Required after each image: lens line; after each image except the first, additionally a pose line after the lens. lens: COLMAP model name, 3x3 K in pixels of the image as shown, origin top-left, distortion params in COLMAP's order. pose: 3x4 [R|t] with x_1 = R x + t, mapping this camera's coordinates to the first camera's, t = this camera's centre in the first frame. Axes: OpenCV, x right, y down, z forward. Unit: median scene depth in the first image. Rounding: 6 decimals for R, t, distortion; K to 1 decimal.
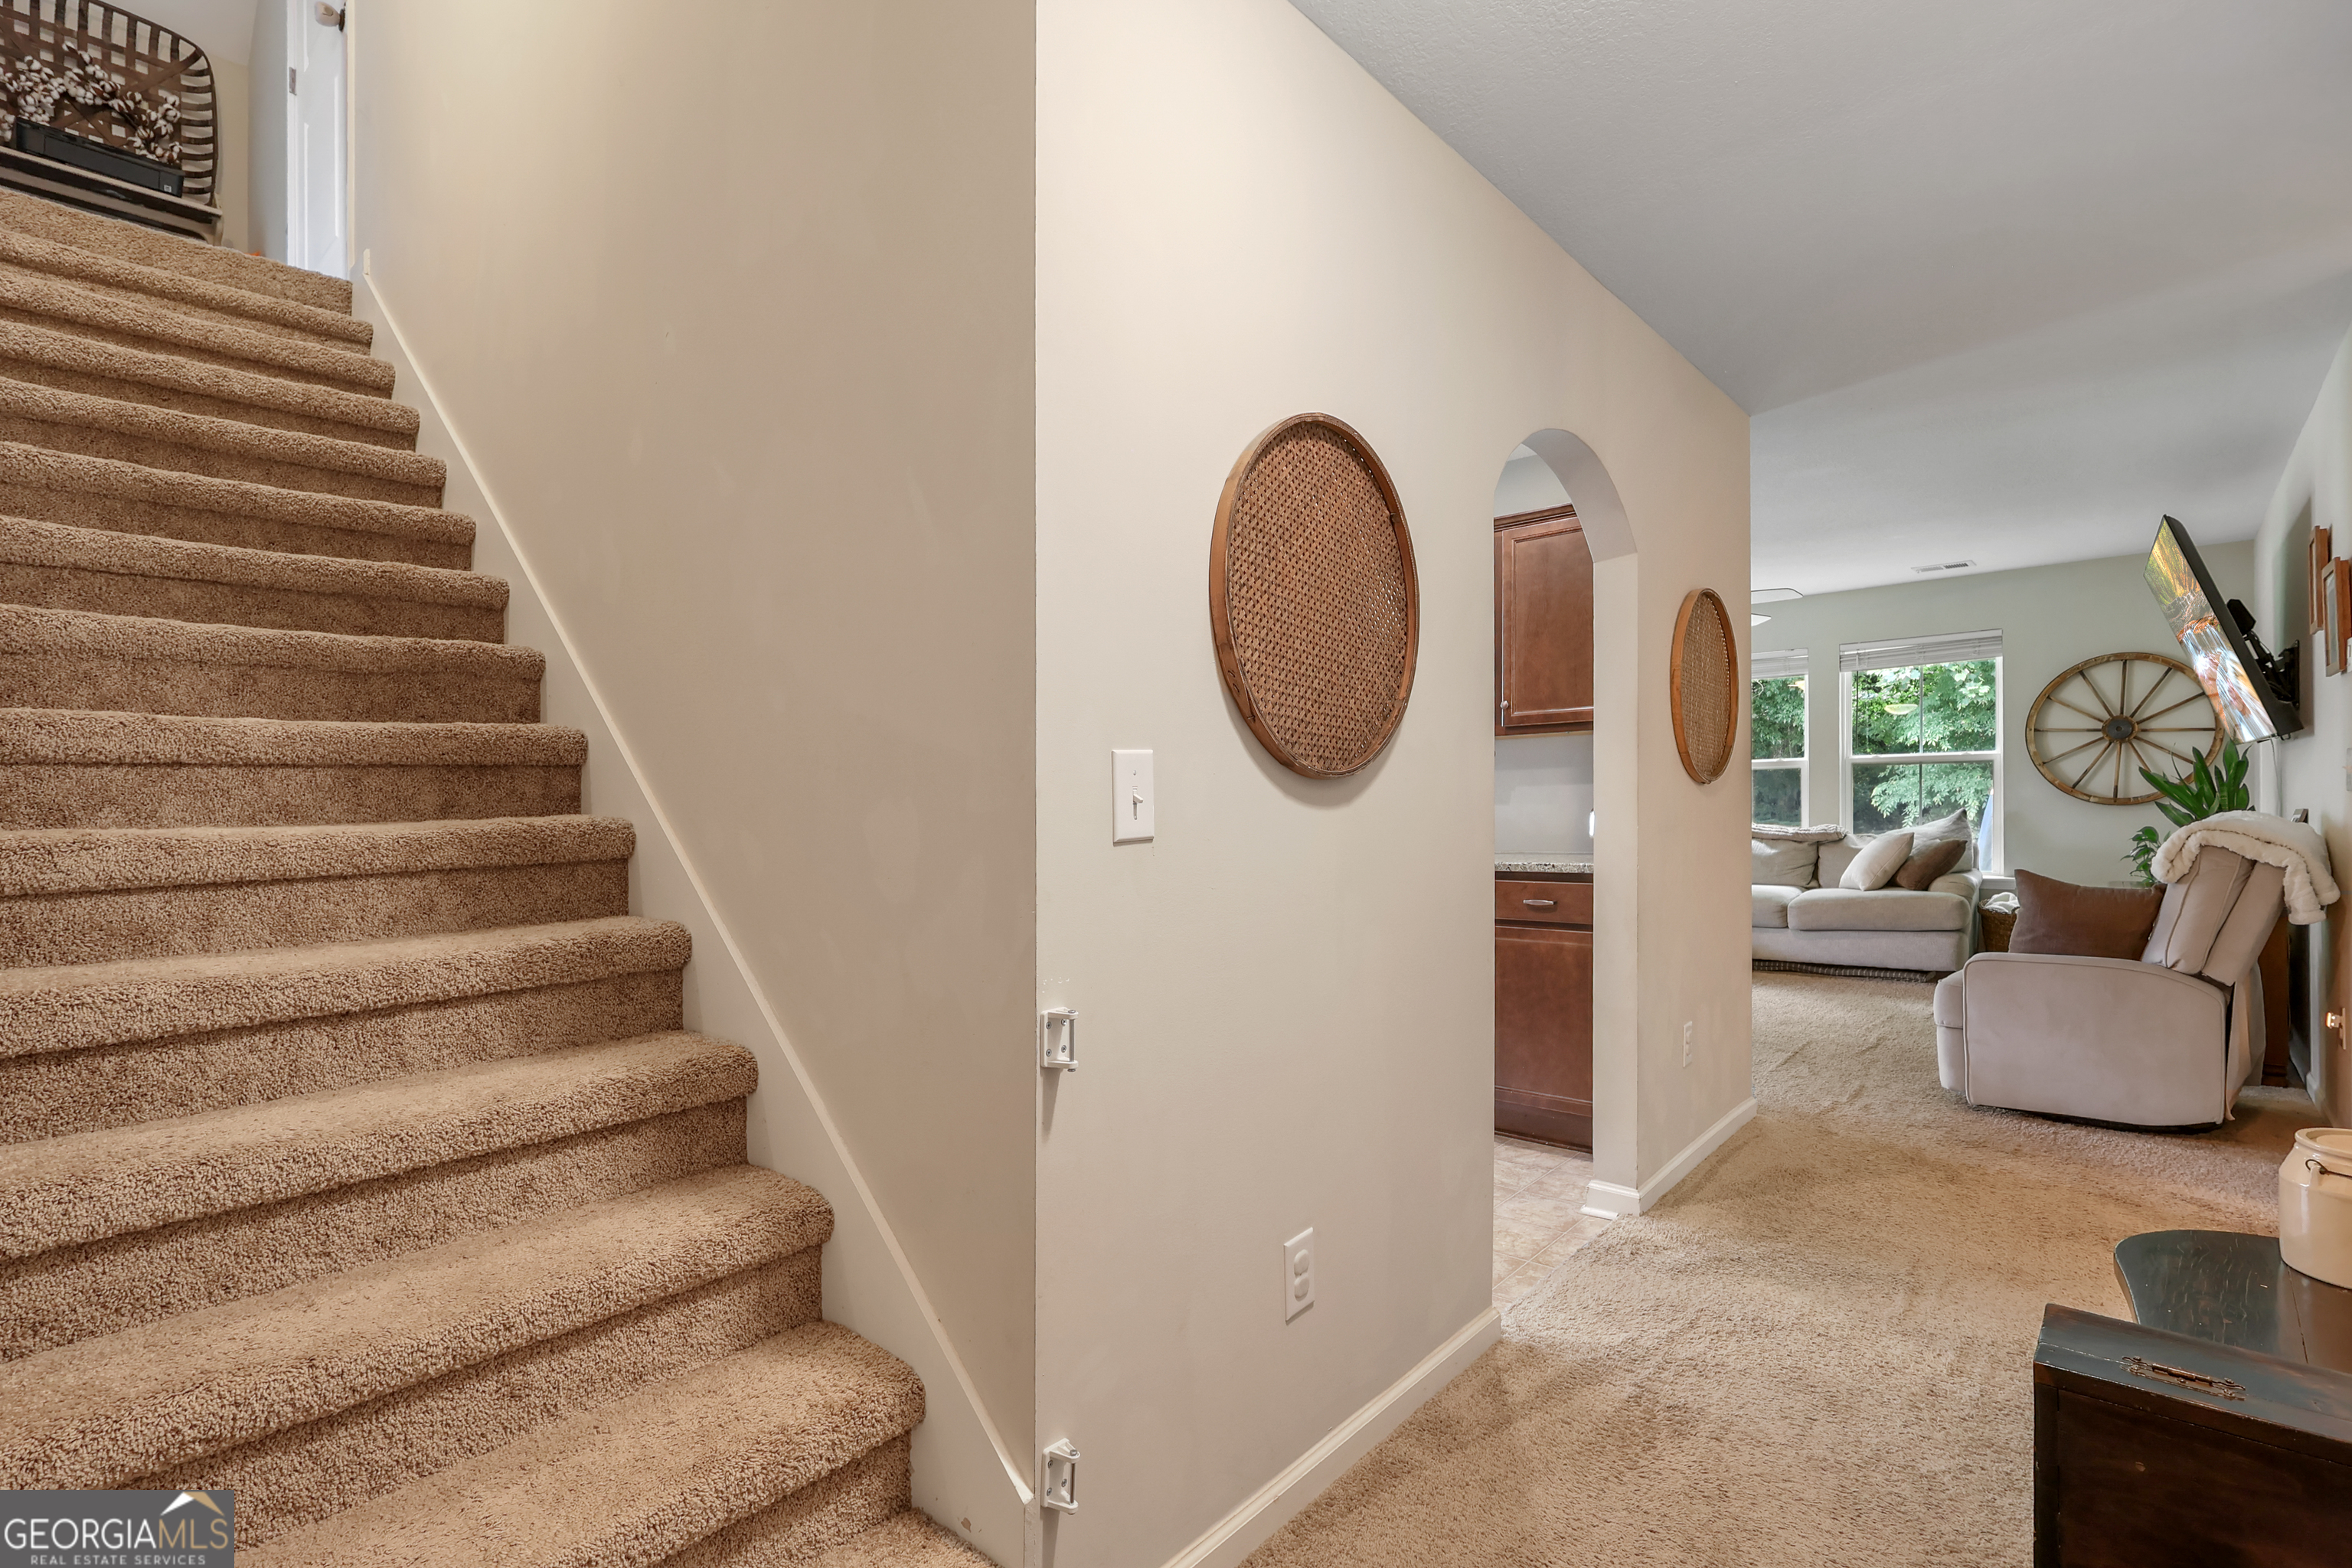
lens RADIAL K [[1095.8, 0, 1170.1], [0, 1095.8, 799.7], [0, 0, 1]] dist [-0.000016, -0.000352]
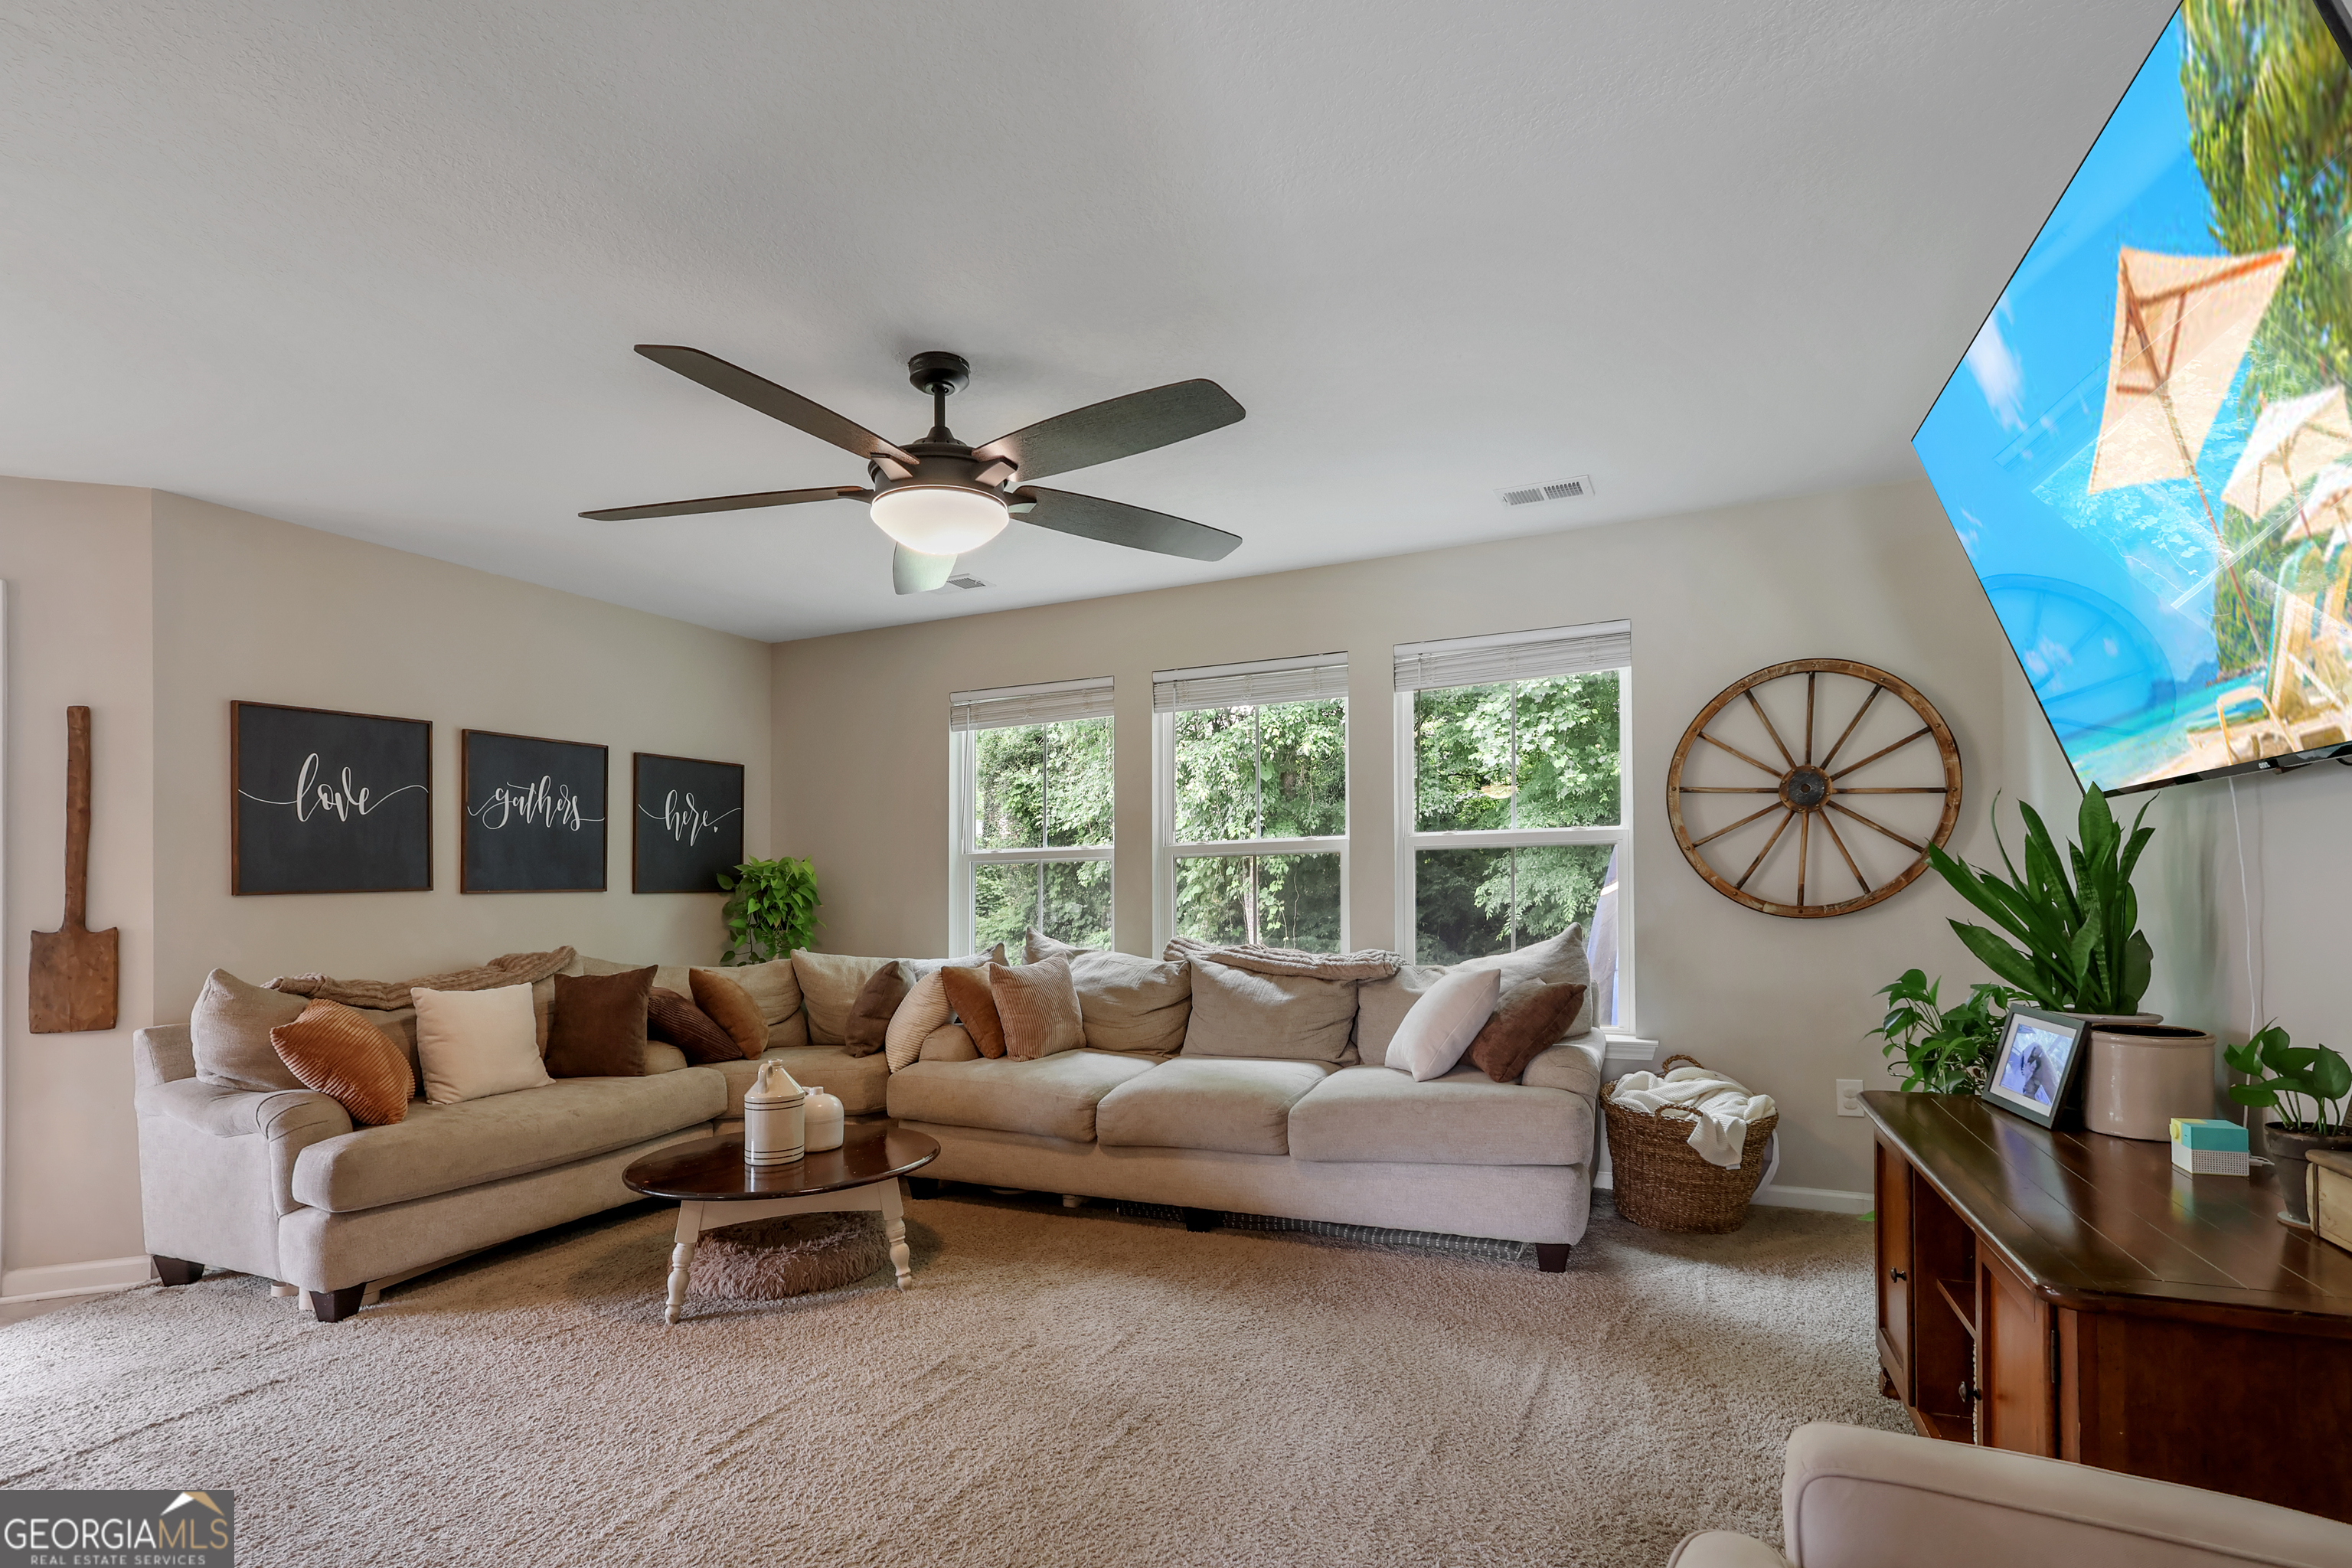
lens RADIAL K [[1090.6, 0, 1175.4], [0, 1090.6, 867.9], [0, 0, 1]] dist [0.001338, 0.000378]
pose [[0.958287, 0.010940, 0.285600, 0.356526], [-0.003698, 0.999658, -0.025887, -0.005385], [-0.285785, 0.023751, 0.957999, 0.507747]]
